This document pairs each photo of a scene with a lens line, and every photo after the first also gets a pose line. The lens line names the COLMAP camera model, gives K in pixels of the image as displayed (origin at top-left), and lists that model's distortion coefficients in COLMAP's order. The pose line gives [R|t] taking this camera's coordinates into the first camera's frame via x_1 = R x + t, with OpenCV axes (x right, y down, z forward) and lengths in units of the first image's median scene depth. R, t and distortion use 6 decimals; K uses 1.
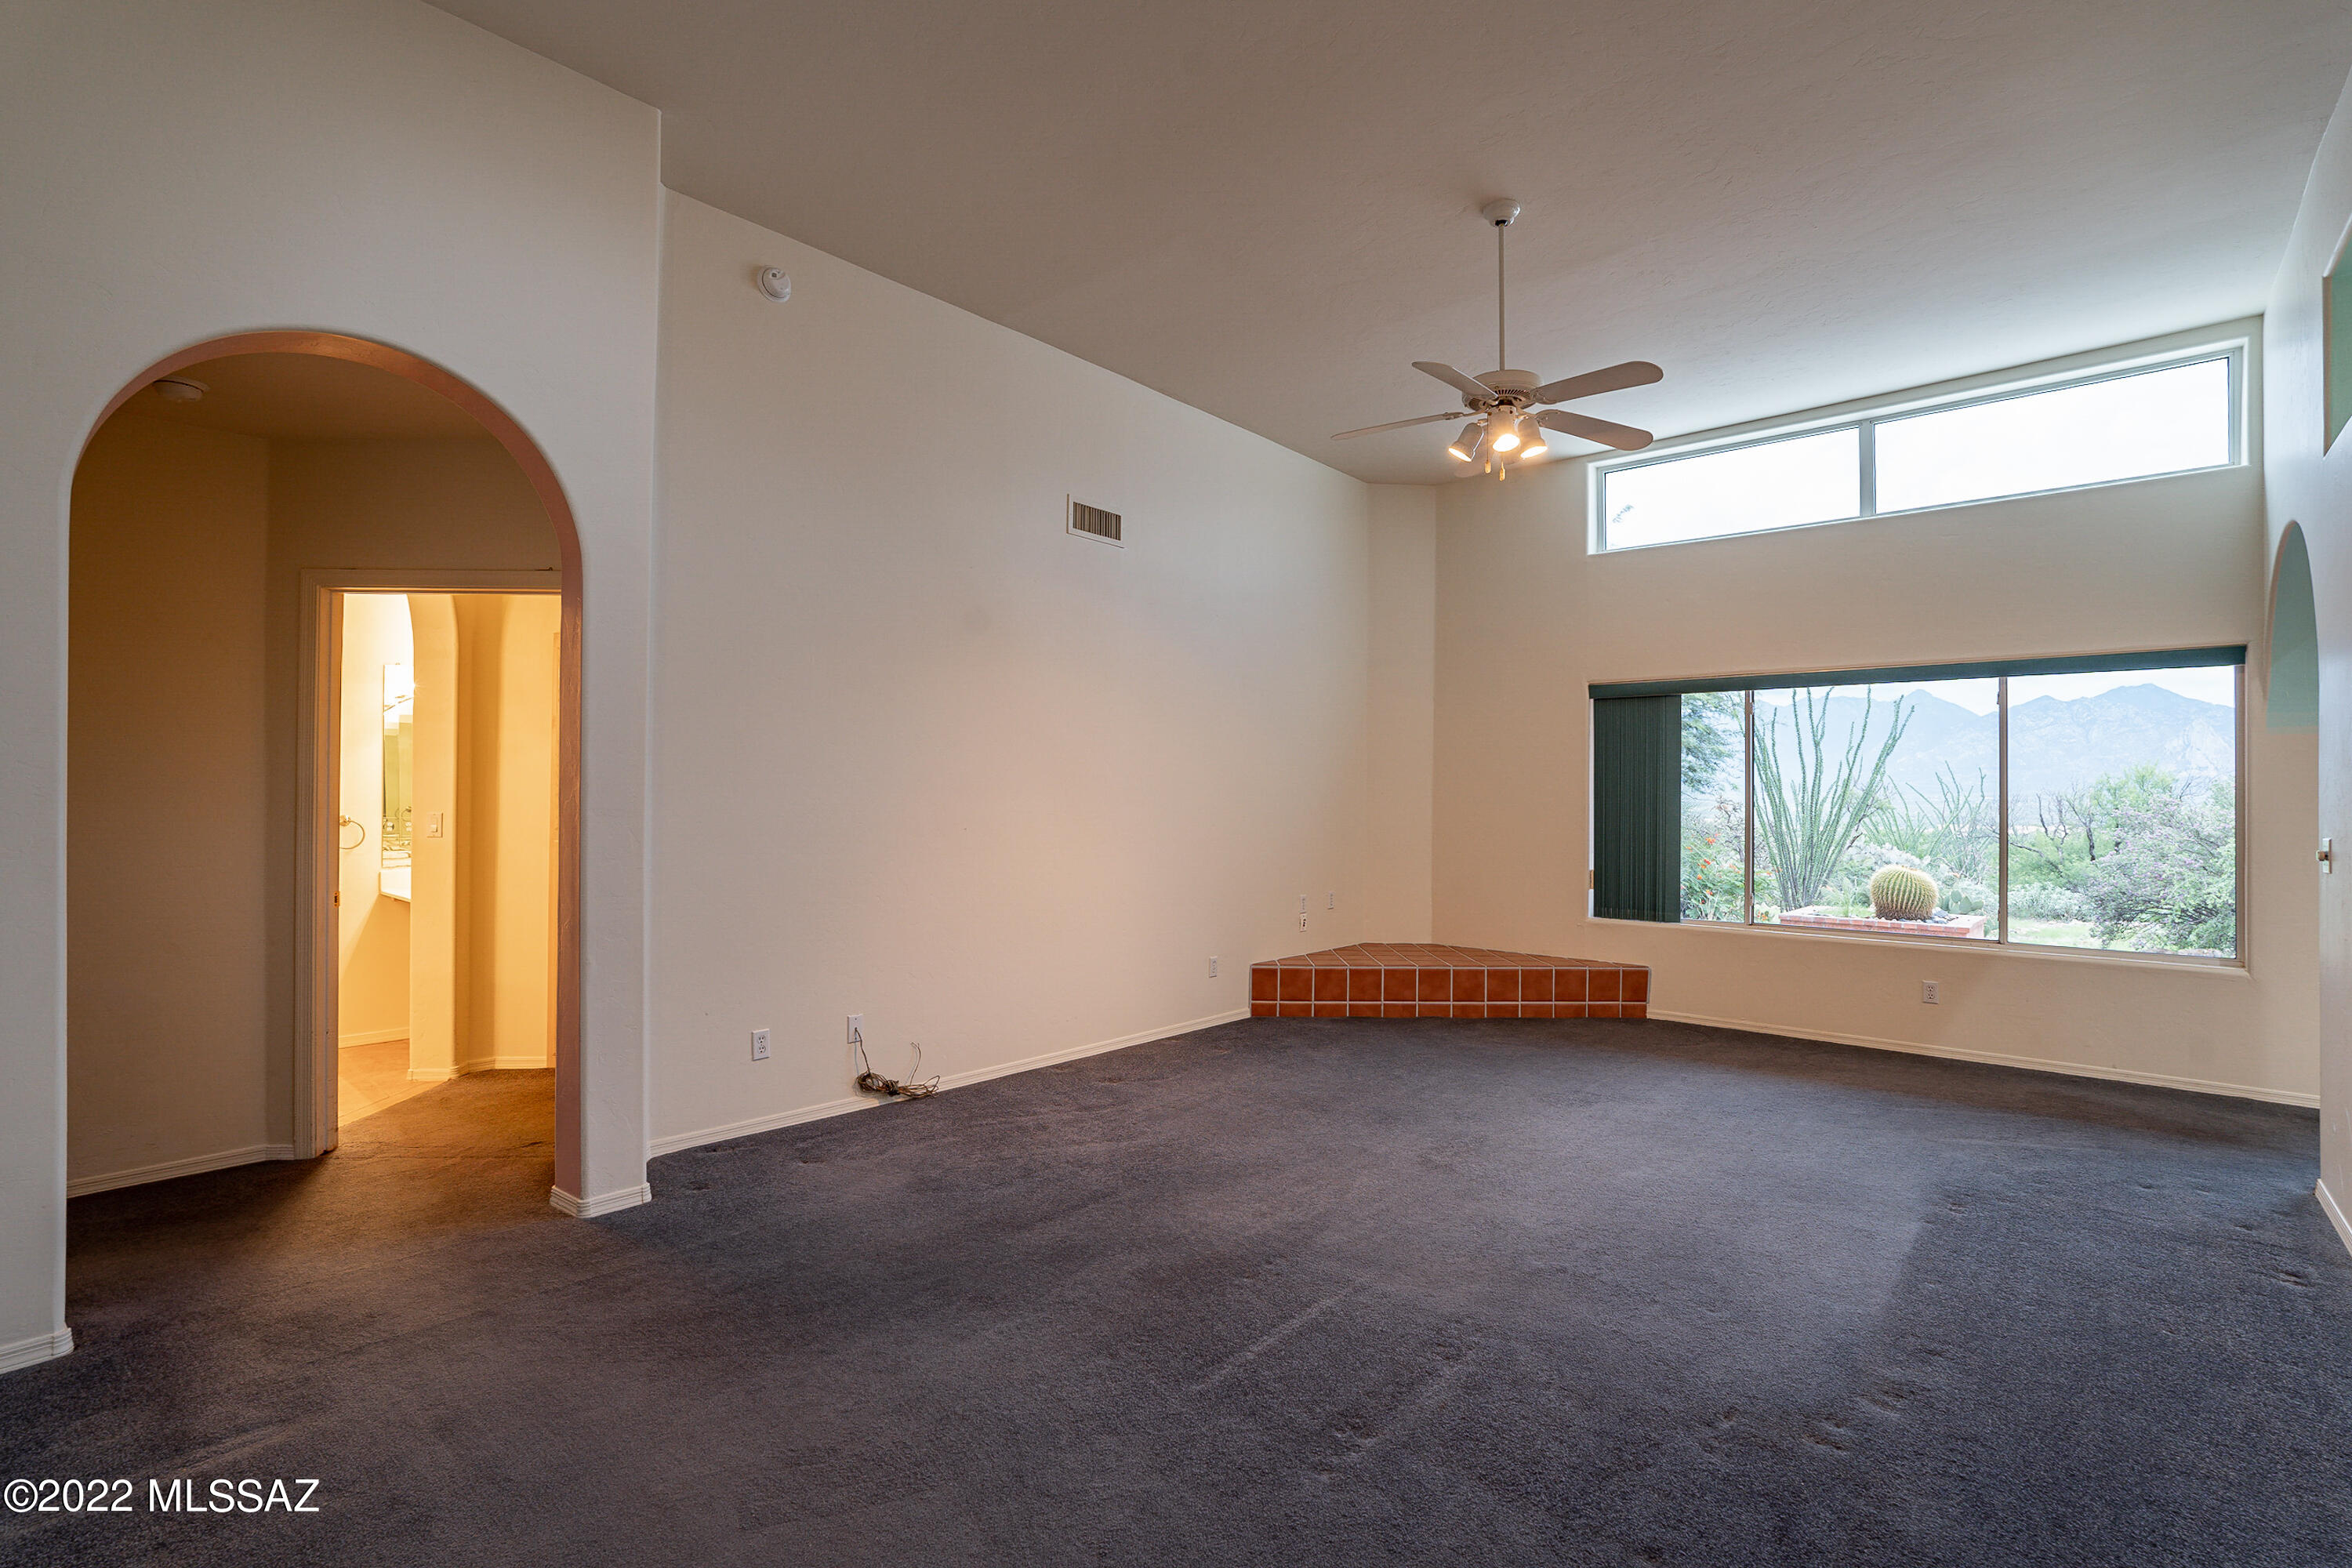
lens RADIAL K [[1065.1, 0, 1151.2], [0, 1065.1, 791.1], [0, 0, 1]] dist [-0.027570, 0.014765]
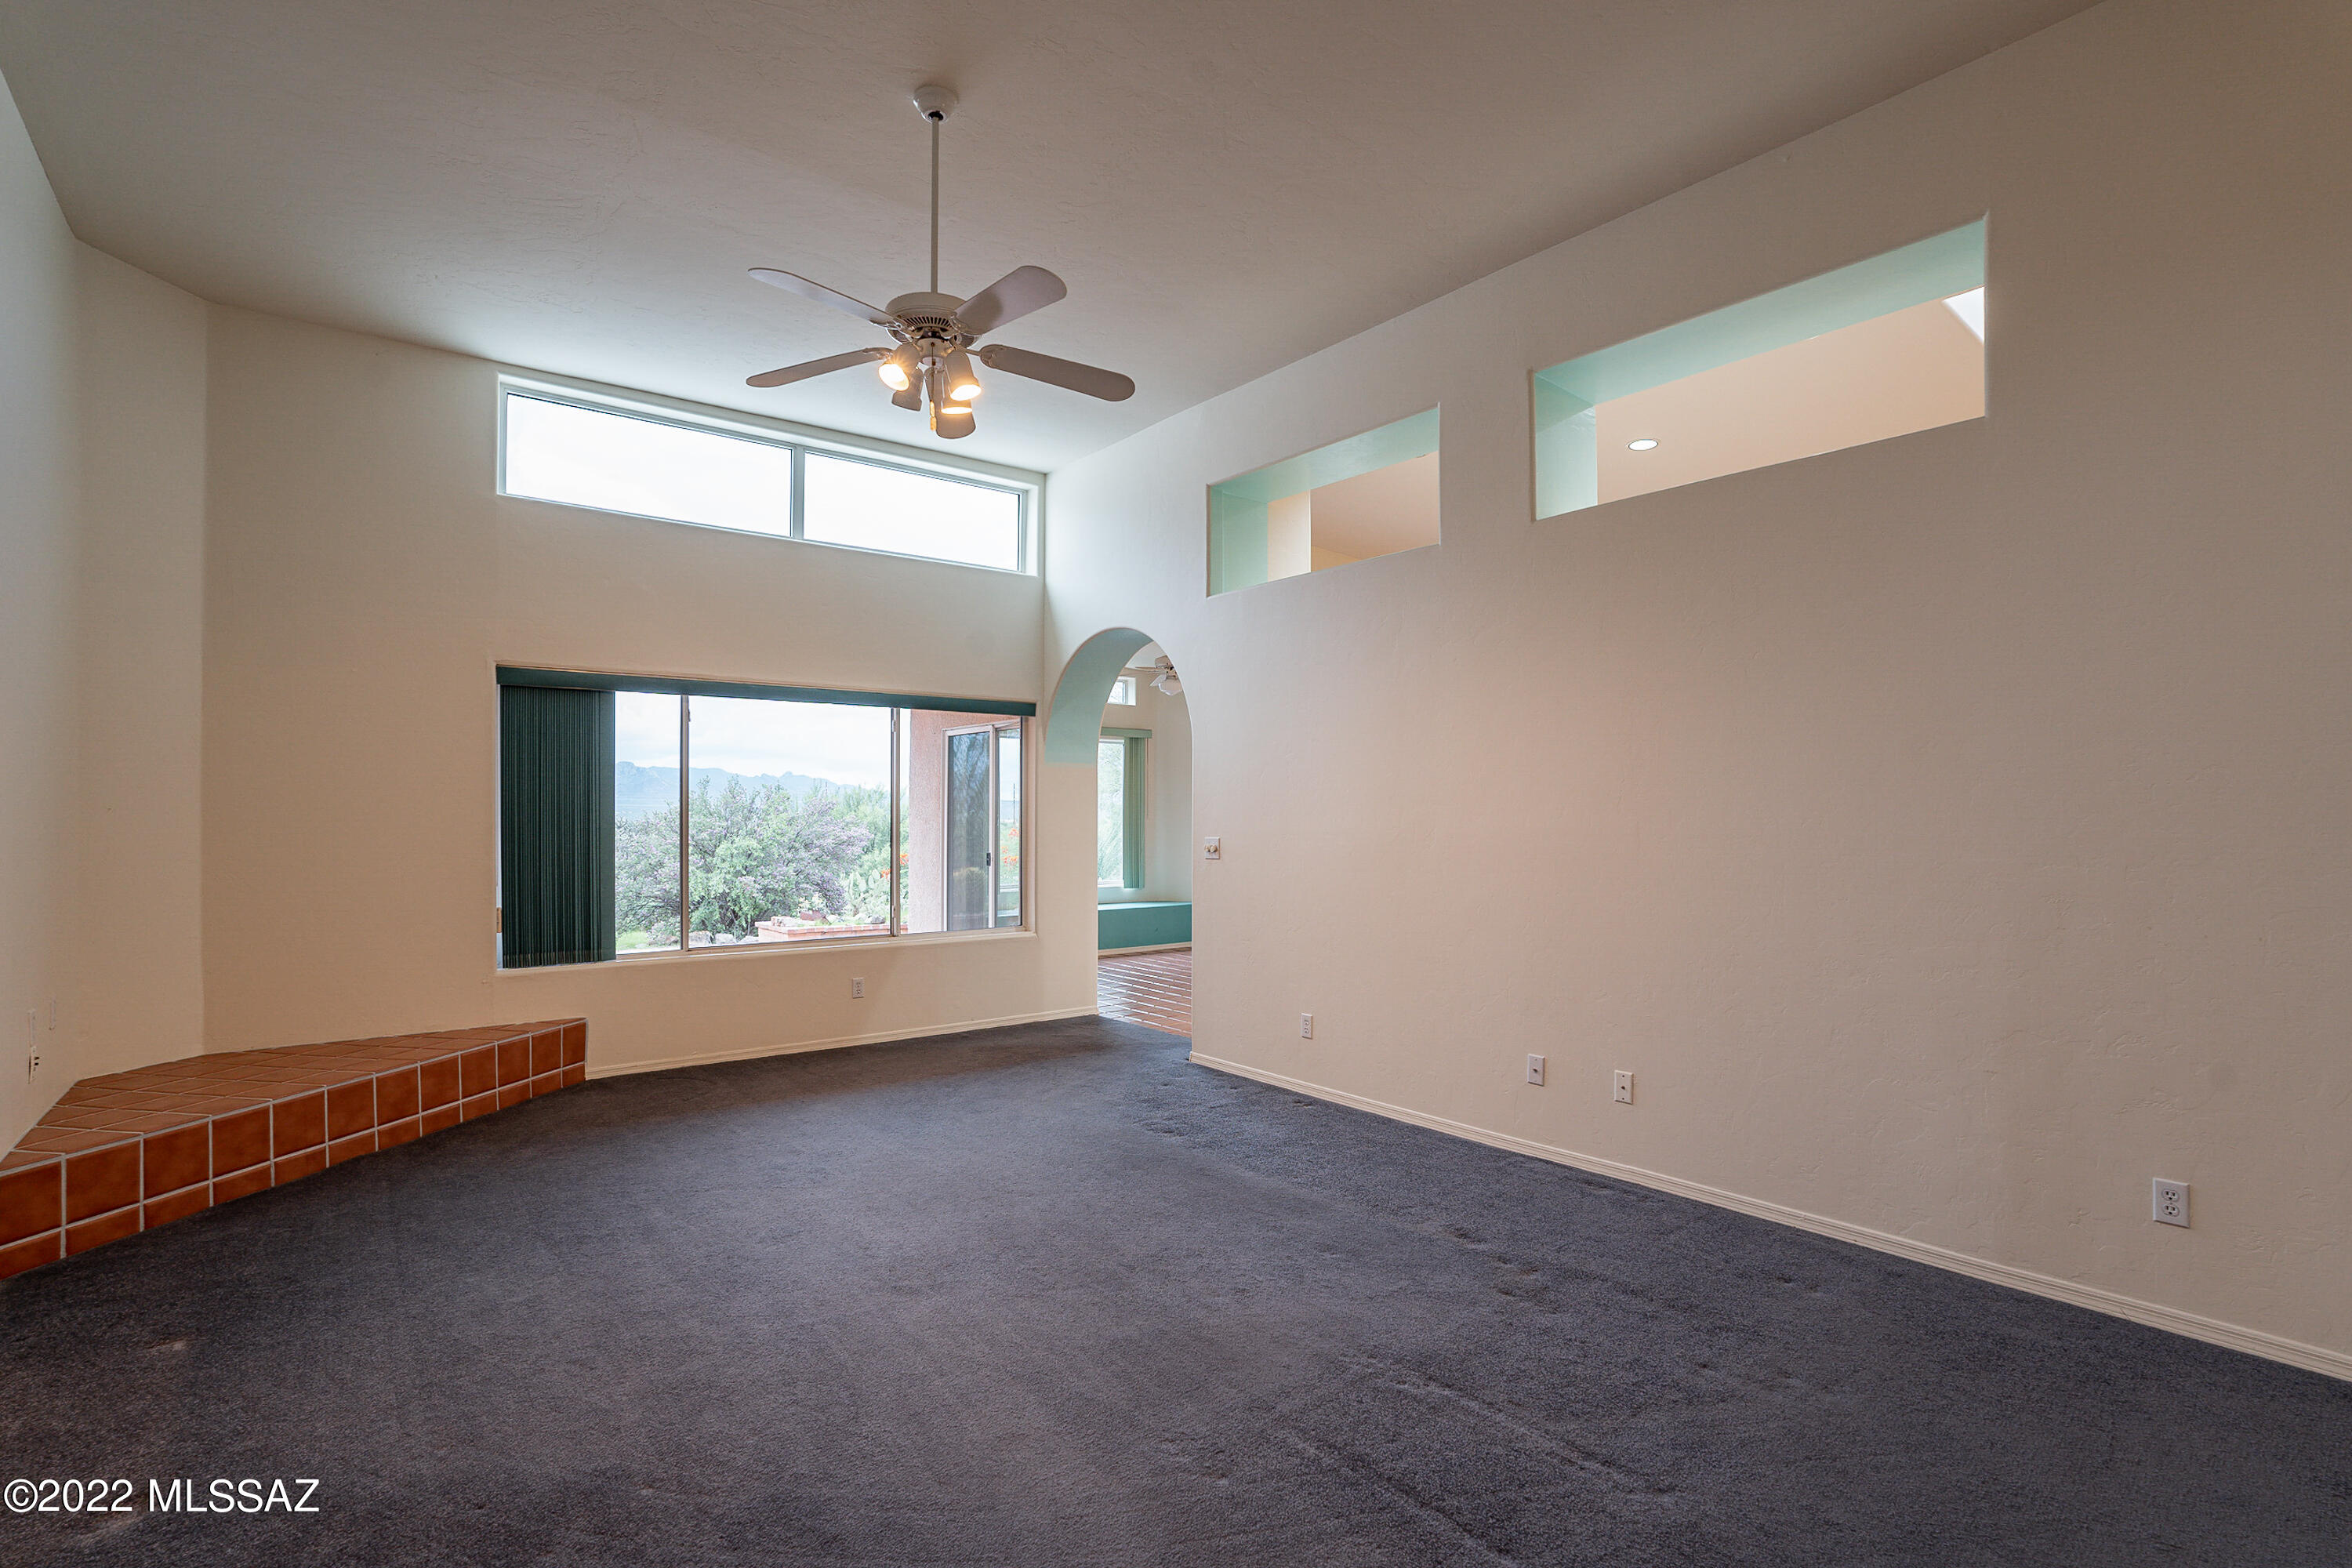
lens RADIAL K [[1146.0, 0, 1154.5], [0, 1146.0, 804.1], [0, 0, 1]] dist [-0.004434, -0.000491]
pose [[0.189857, -0.004190, 0.981803, -0.320867], [-0.005726, 0.999969, 0.005375, -0.008116], [-0.981795, -0.006643, 0.189828, 0.396035]]
